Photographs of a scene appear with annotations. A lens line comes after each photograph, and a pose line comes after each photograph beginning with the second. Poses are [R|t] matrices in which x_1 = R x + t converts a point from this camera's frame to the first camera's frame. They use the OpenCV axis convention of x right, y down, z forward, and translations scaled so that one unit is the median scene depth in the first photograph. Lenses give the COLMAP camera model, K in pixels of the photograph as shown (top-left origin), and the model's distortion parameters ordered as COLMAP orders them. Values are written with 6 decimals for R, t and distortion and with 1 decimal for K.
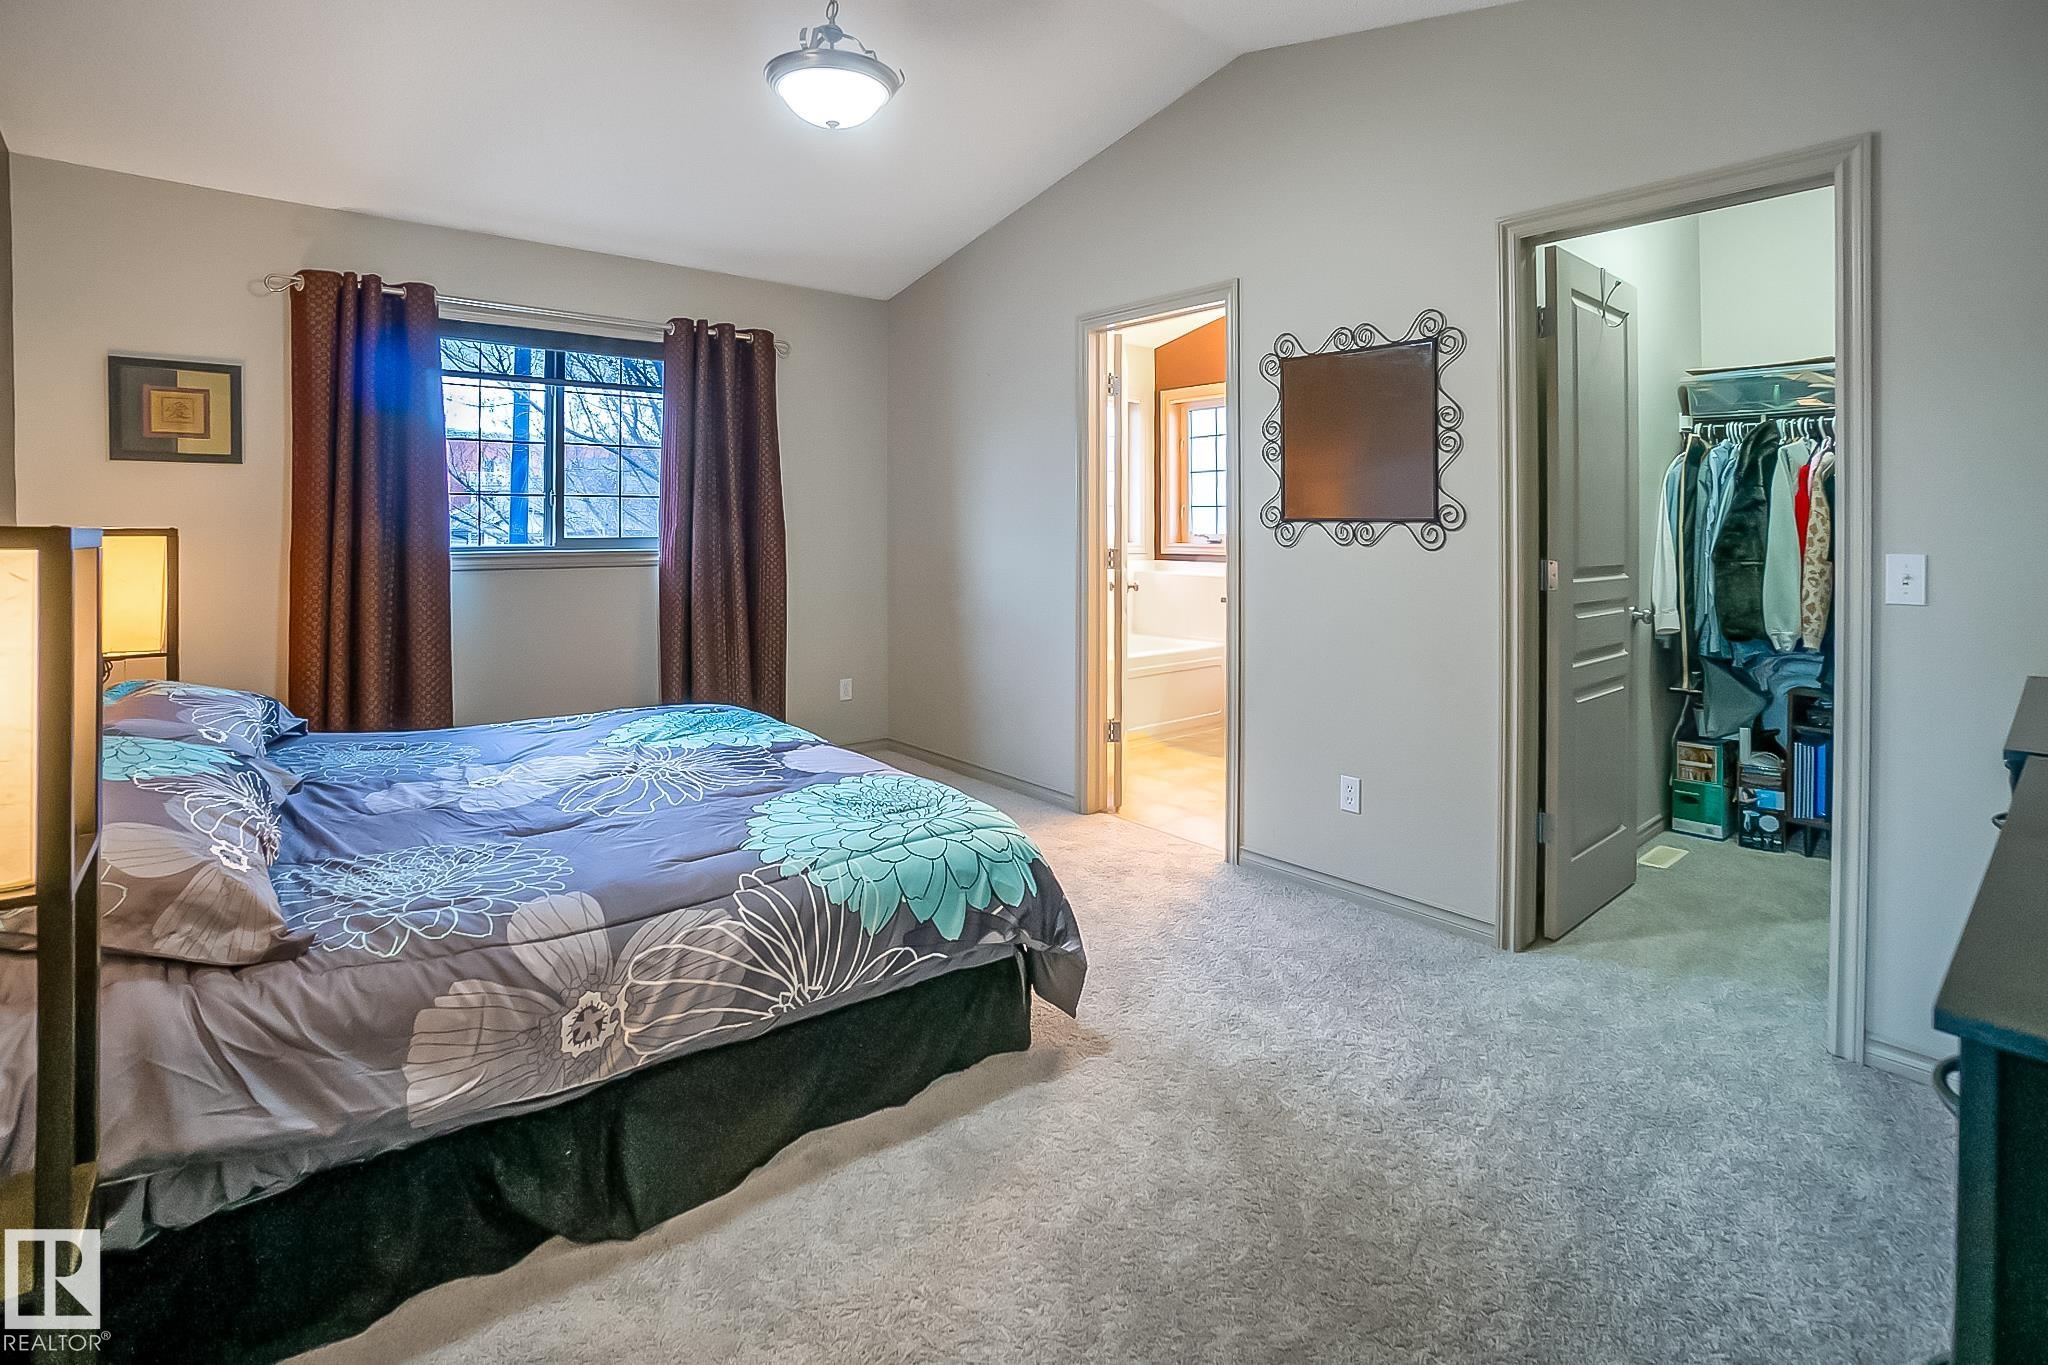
lens RADIAL K [[952.5, 0, 1038.6], [0, 952.5, 502.9], [0, 0, 1]] dist [-0.060737, 0.023012]
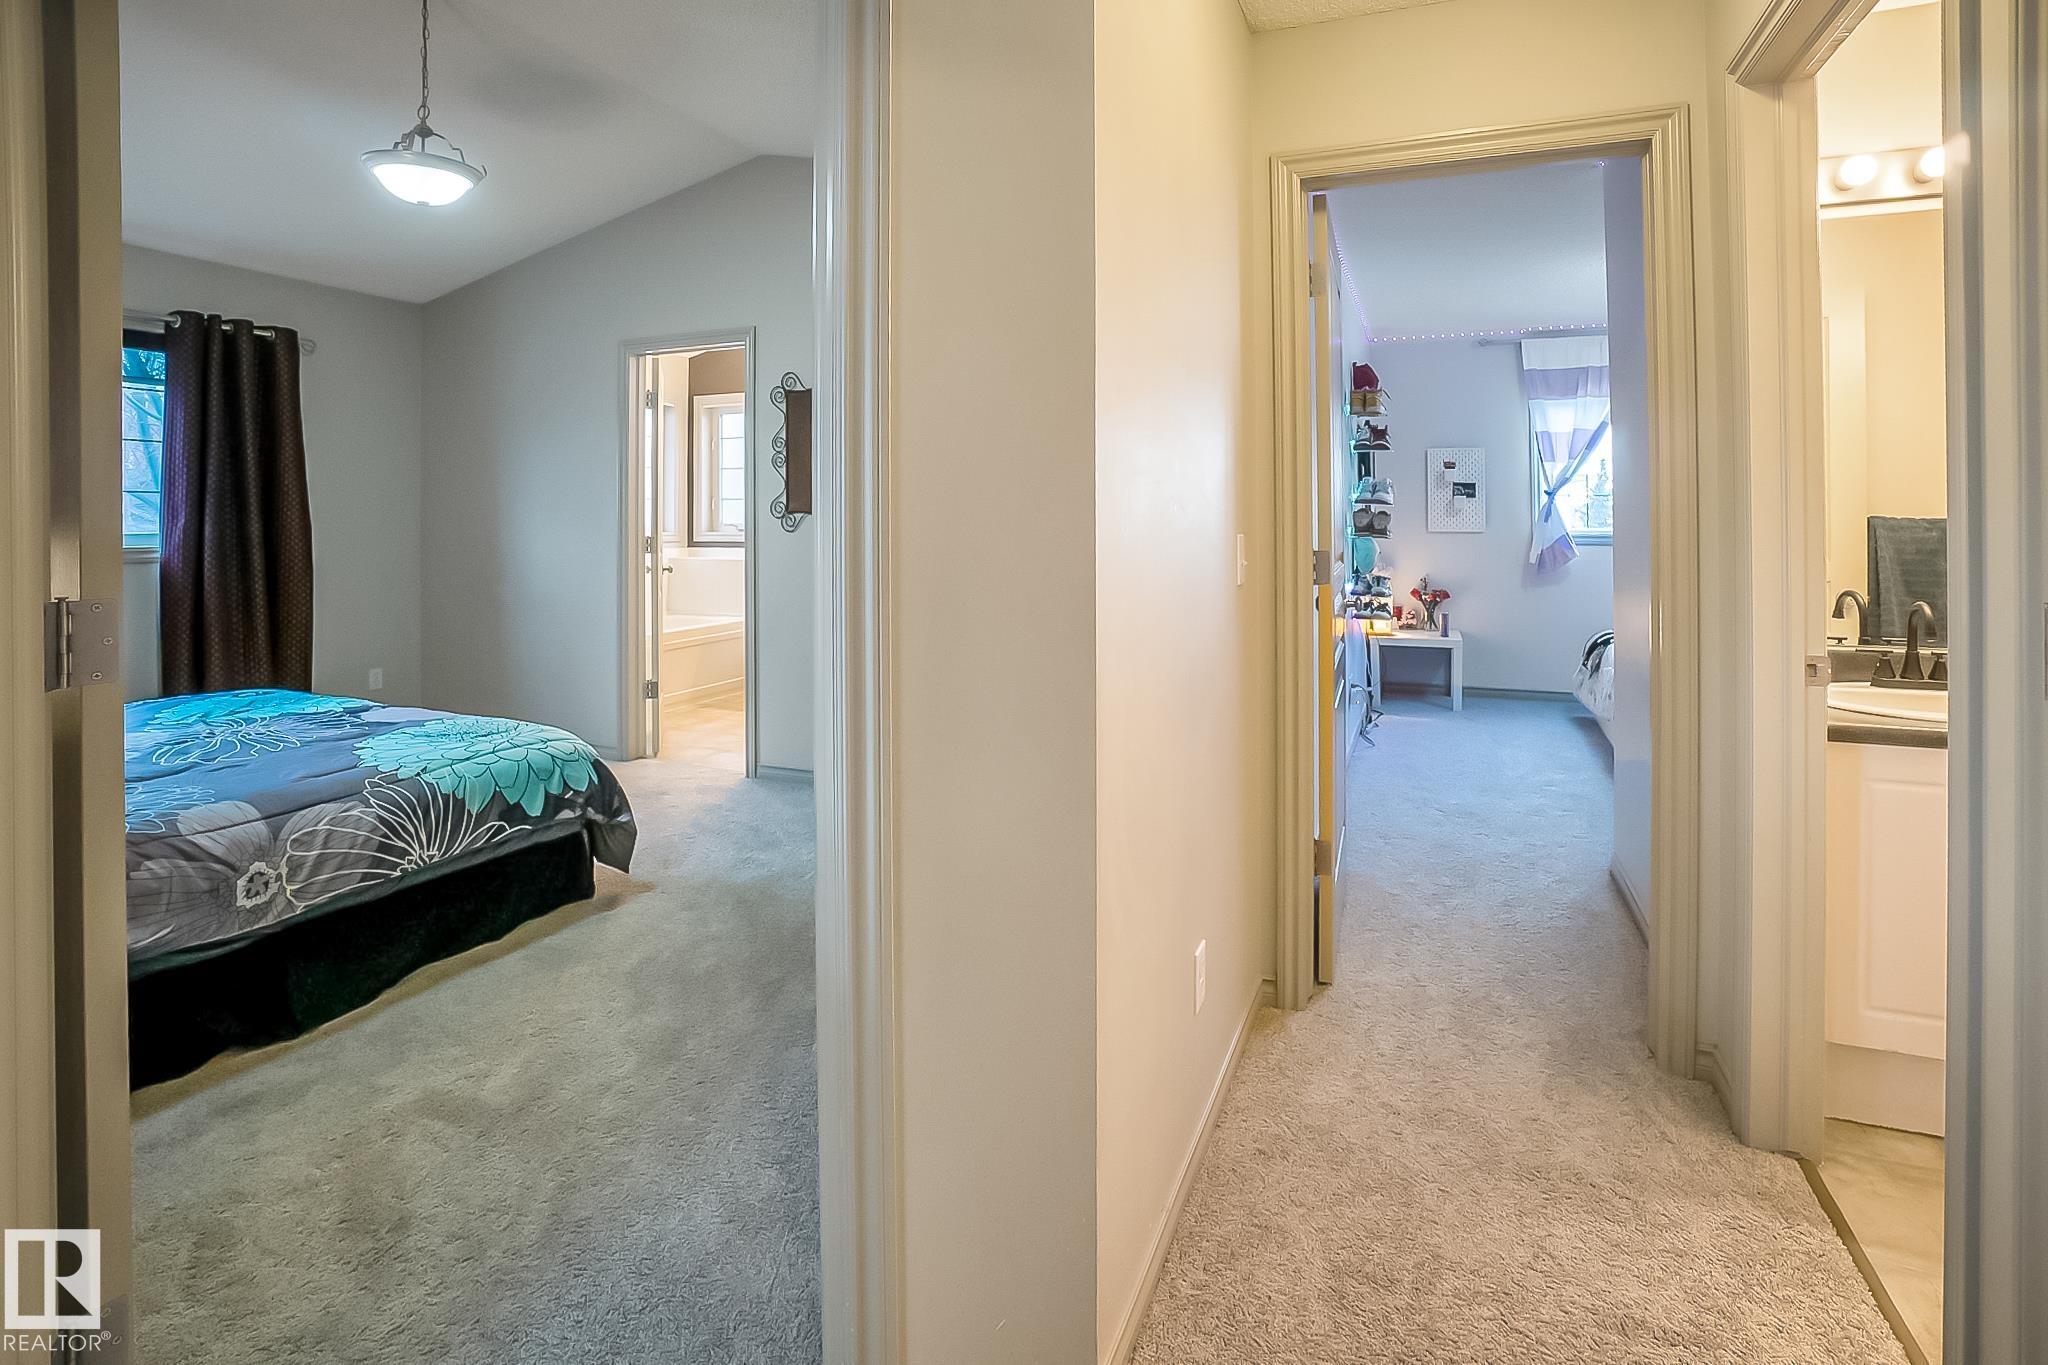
lens RADIAL K [[952.5, 0, 1038.6], [0, 952.5, 502.9], [0, 0, 1]] dist [-0.060737, 0.023012]
pose [[0.889736, -0.001001, 0.456474, -0.057289], [-0.004602, 0.999927, 0.011163, -0.018668], [-0.456452, -0.012033, 0.889667, -0.554297]]
